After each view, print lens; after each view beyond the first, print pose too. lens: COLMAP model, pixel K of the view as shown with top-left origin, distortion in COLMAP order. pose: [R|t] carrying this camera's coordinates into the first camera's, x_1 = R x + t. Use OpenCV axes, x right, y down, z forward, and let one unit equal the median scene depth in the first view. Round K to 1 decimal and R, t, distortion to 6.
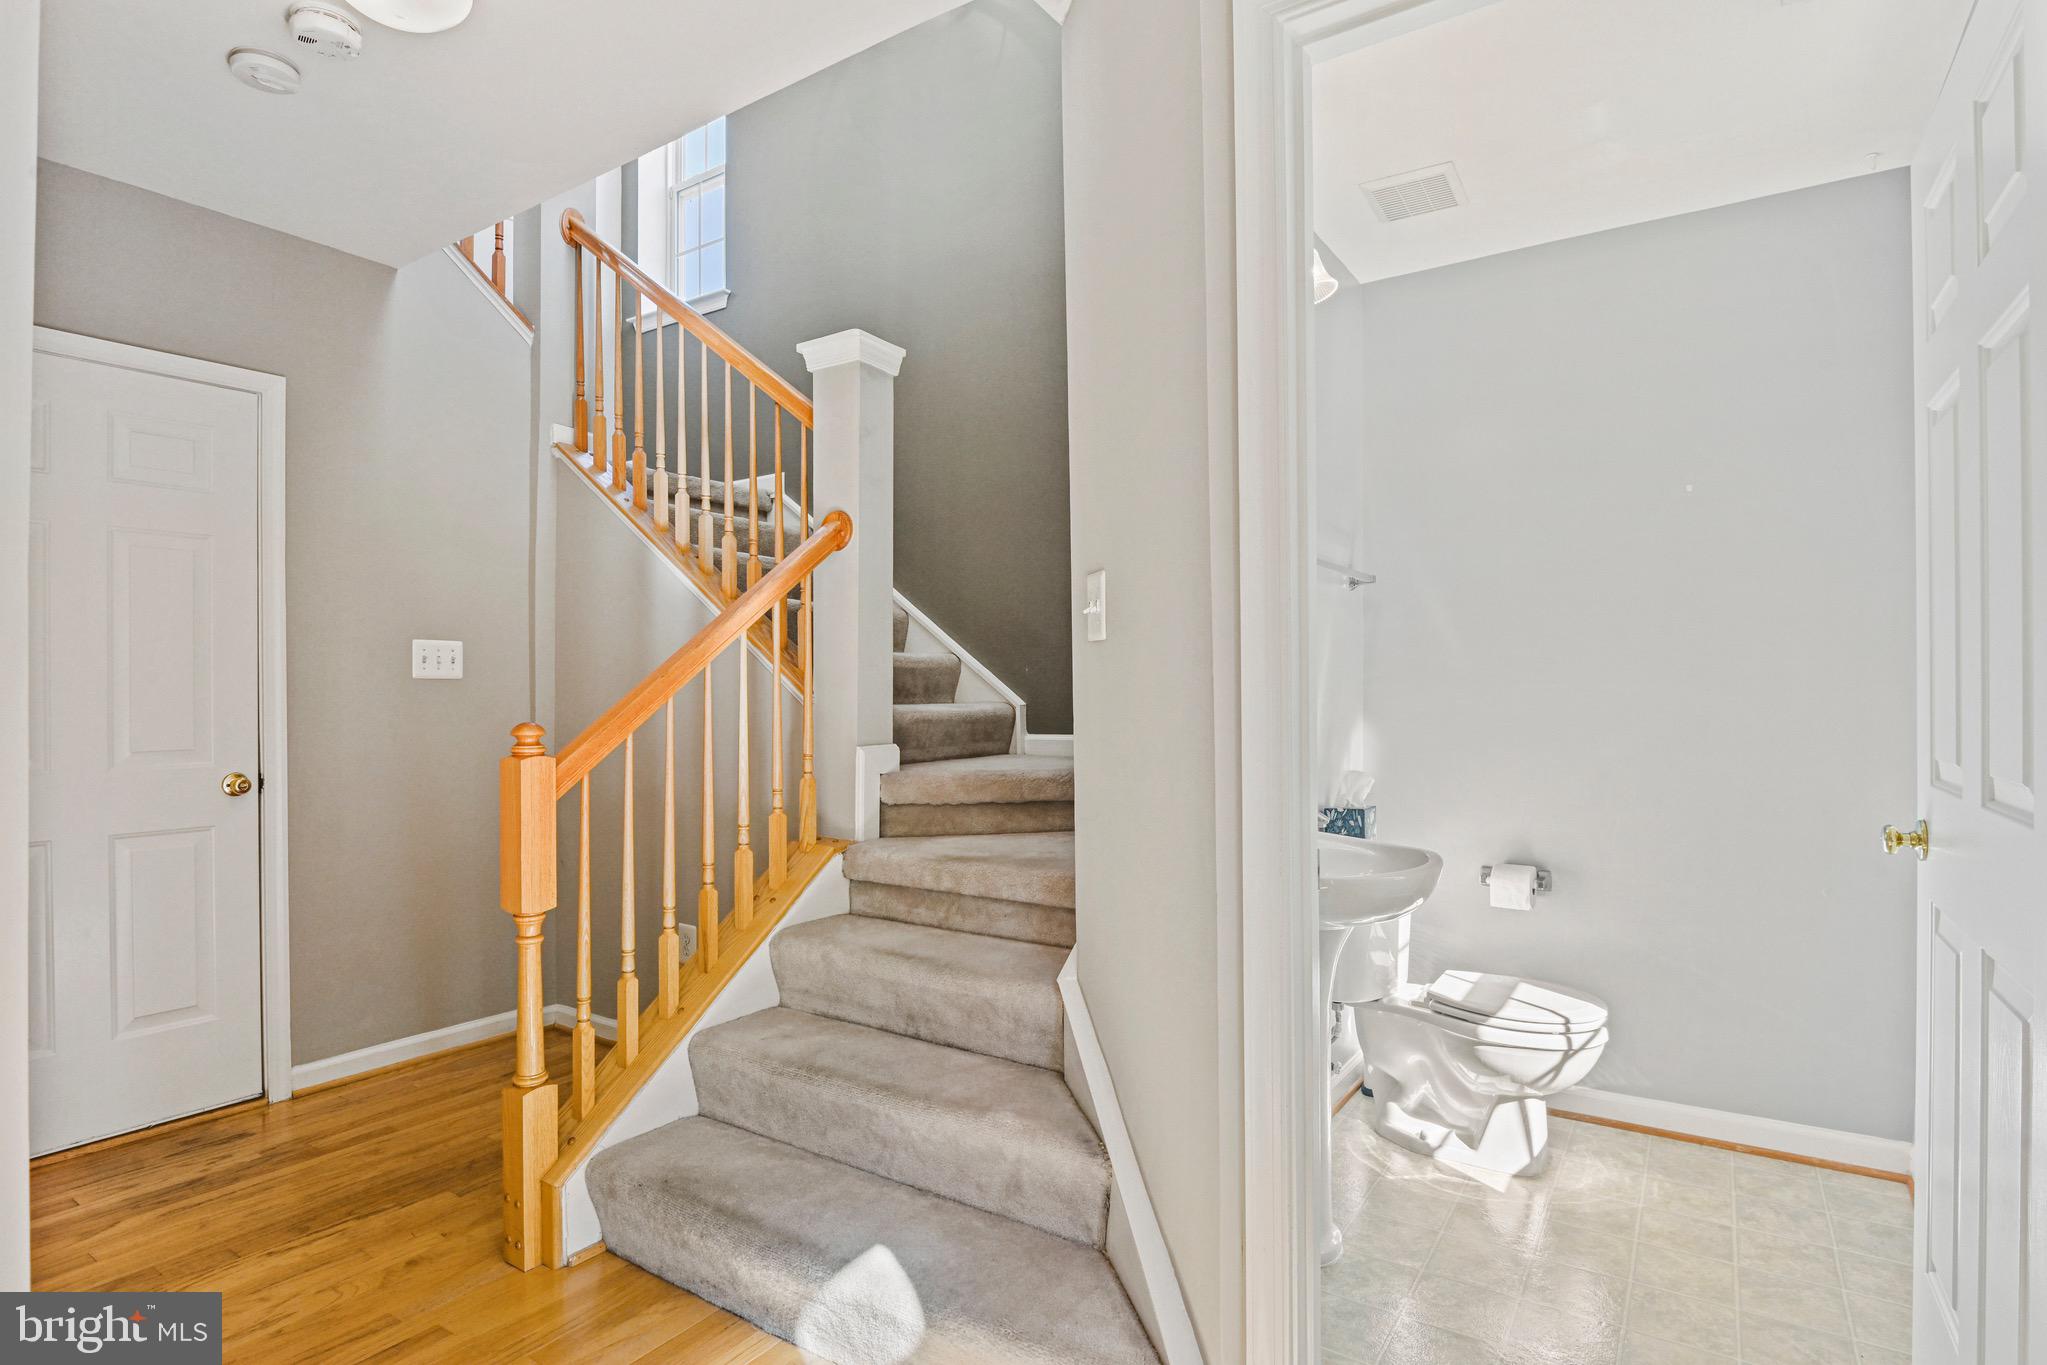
lens RADIAL K [[1030.6, 0, 1022.2], [0, 1030.6, 656.6], [0, 0, 1]] dist [-0.004785, -0.015999]
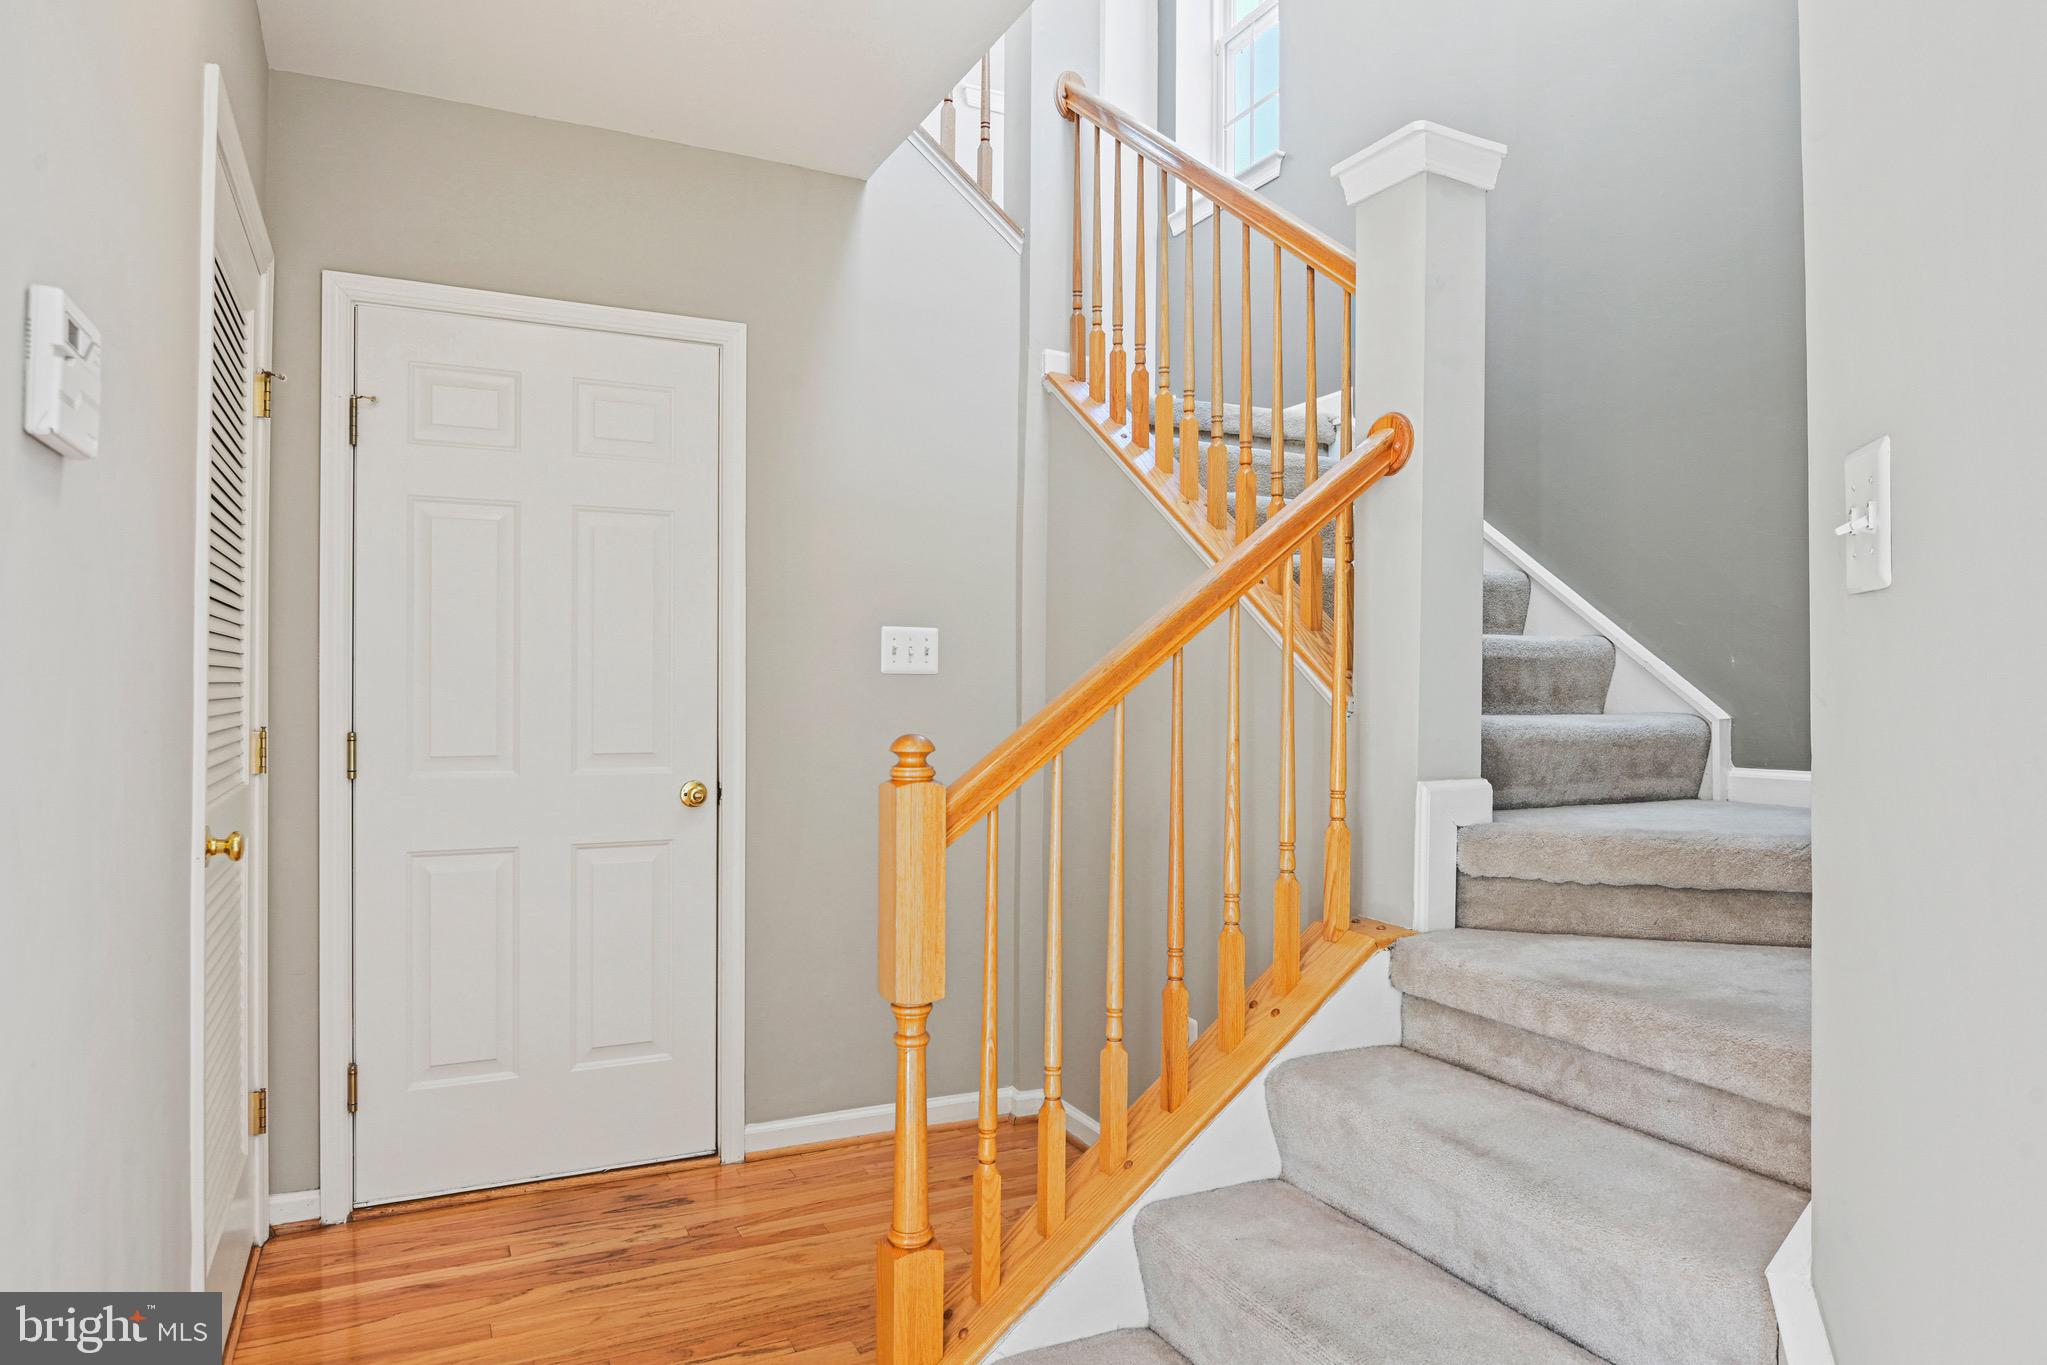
lens RADIAL K [[1266.4, 0, 1023.5], [0, 1266.4, 682.5], [0, 0, 1]] dist [-0.003971, -0.026128]
pose [[0.867899, 0.005605, -0.496710, 0.017311], [0.007333, 0.999683, 0.024093, 0.006873], [0.496687, -0.024552, 0.867582, 0.234833]]
